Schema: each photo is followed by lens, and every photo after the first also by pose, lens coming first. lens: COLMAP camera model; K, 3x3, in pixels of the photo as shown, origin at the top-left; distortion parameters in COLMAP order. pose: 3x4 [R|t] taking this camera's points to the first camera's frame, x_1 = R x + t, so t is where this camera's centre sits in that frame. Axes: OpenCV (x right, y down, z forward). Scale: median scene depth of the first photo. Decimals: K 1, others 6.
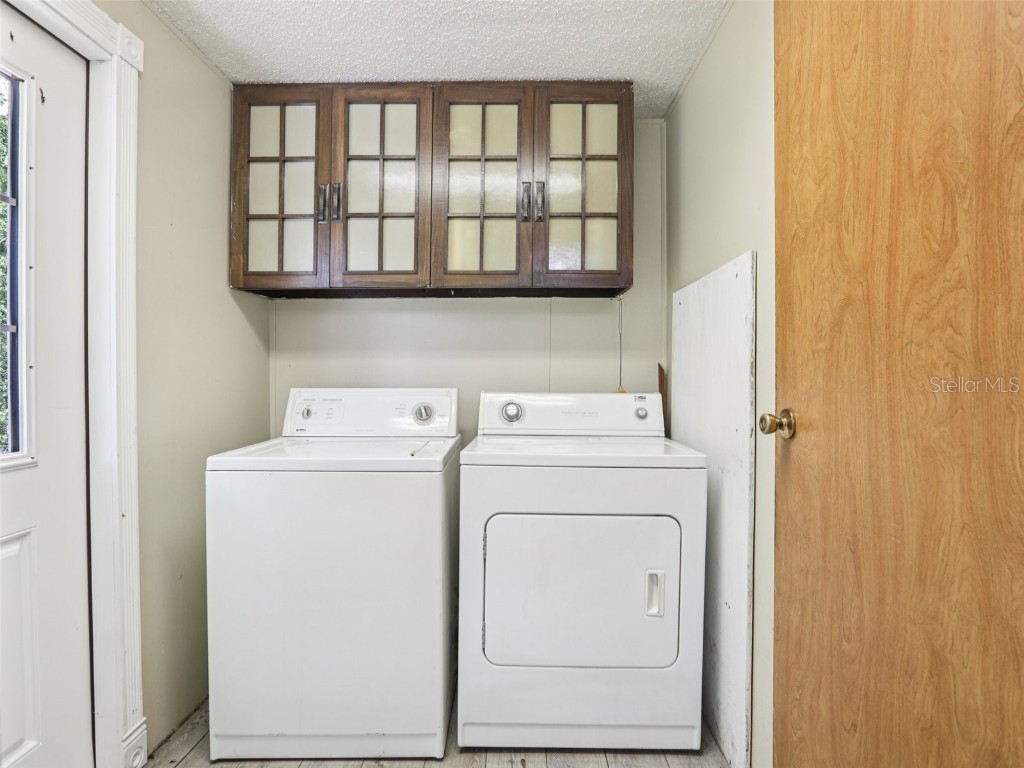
lens RADIAL K [[497.3, 0, 520.0], [0, 497.3, 377.9], [0, 0, 1]] dist [-0.028369, -0.000466]
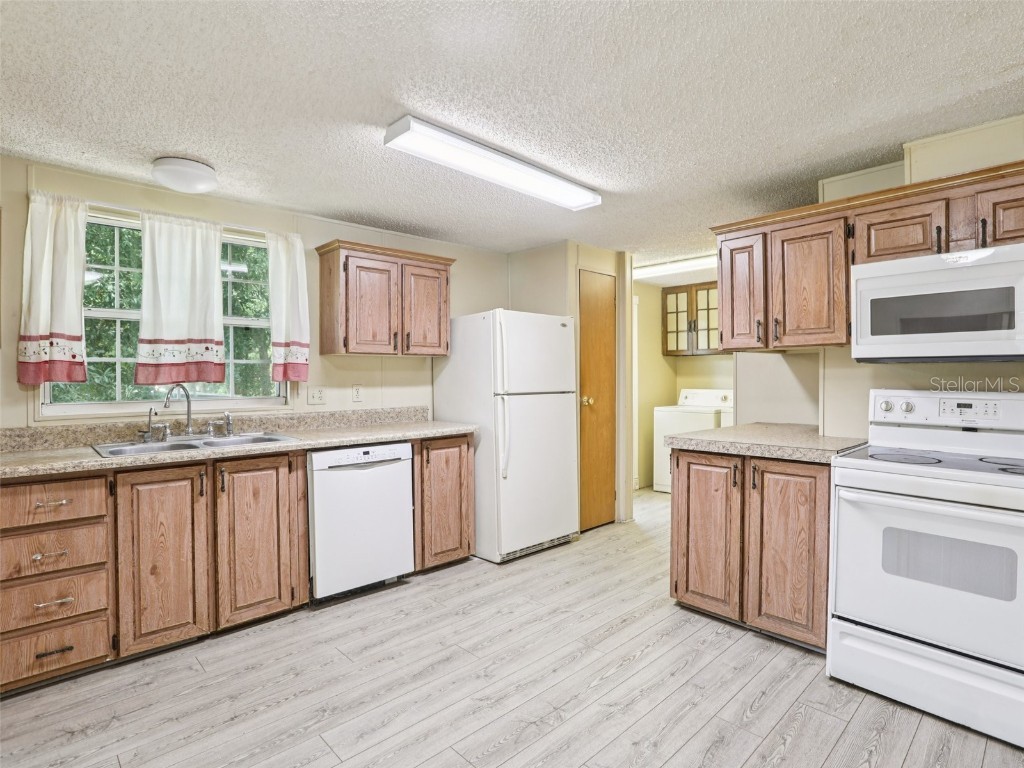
lens RADIAL K [[539.0, 0, 528.0], [0, 539.0, 376.5], [0, 0, 1]] dist [-0.052463, 0.019423]
pose [[0.689850, -0.008521, -0.723902, 1.236484], [0.003289, 0.999957, -0.008636, -0.029481], [0.723945, 0.003577, 0.689849, -1.885845]]
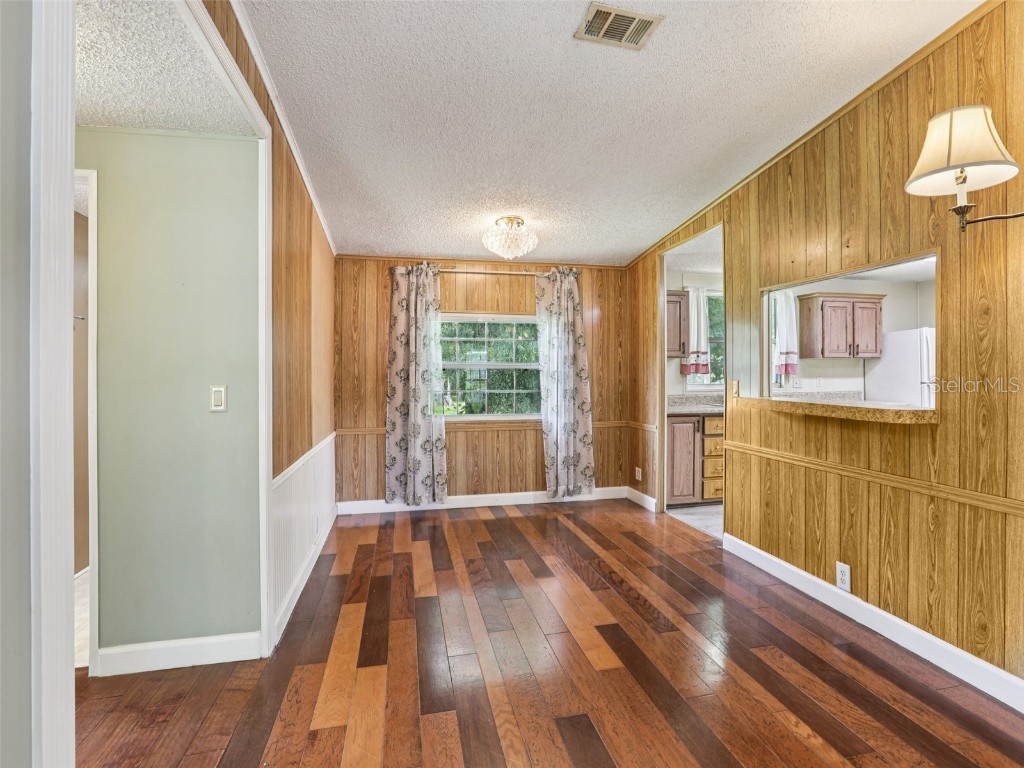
lens RADIAL K [[539.0, 0, 519.6], [0, 539.0, 375.7], [0, 0, 1]] dist [-0.052463, 0.019423]
pose [[0.205535, -0.003549, -0.978643, 2.126952], [-0.002548, 0.999988, -0.004162, -0.005380], [0.978646, 0.003349, 0.205524, -3.384512]]
